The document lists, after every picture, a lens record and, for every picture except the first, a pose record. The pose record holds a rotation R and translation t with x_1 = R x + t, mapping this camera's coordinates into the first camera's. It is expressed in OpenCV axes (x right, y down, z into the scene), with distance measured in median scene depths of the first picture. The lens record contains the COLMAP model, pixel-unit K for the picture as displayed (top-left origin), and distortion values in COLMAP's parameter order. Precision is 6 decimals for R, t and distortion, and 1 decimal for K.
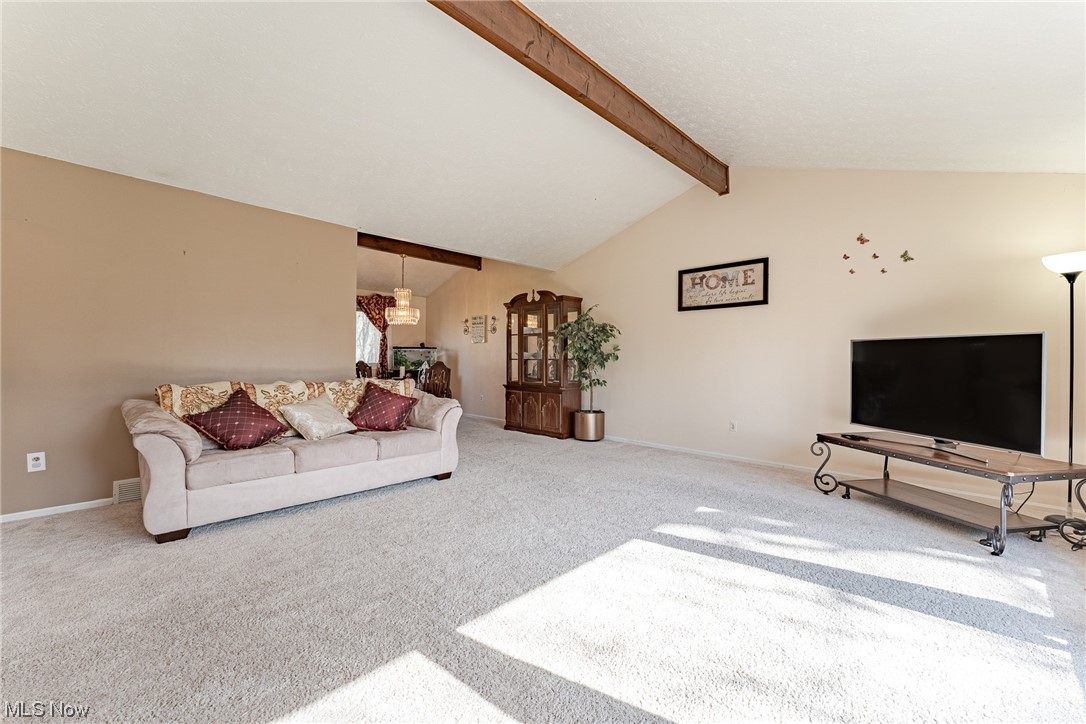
lens RADIAL K [[437.6, 0, 537.2], [0, 437.6, 365.8], [0, 0, 1]] dist [-0.000780, -0.002044]
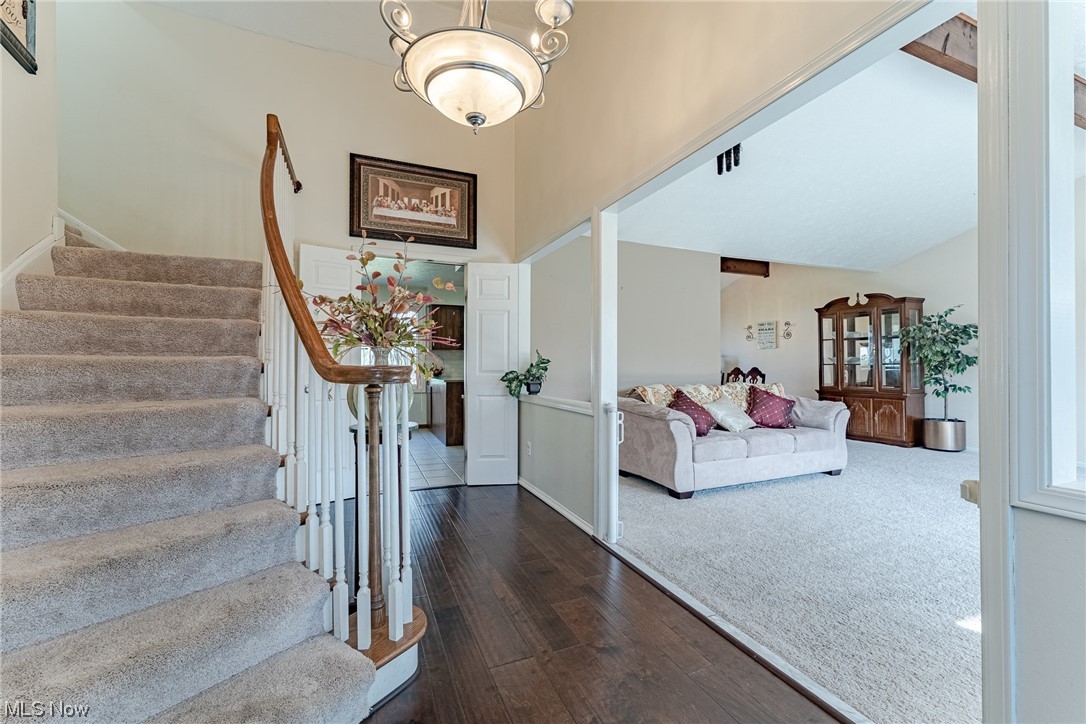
lens RADIAL K [[437.6, 0, 544.8], [0, 437.6, 366.3], [0, 0, 1]] dist [-0.000780, -0.002044]
pose [[0.915055, -0.010956, -0.403181, -0.320563], [0.006467, 0.999901, -0.012494, -0.002991], [0.403278, 0.008825, 0.915035, -0.218527]]
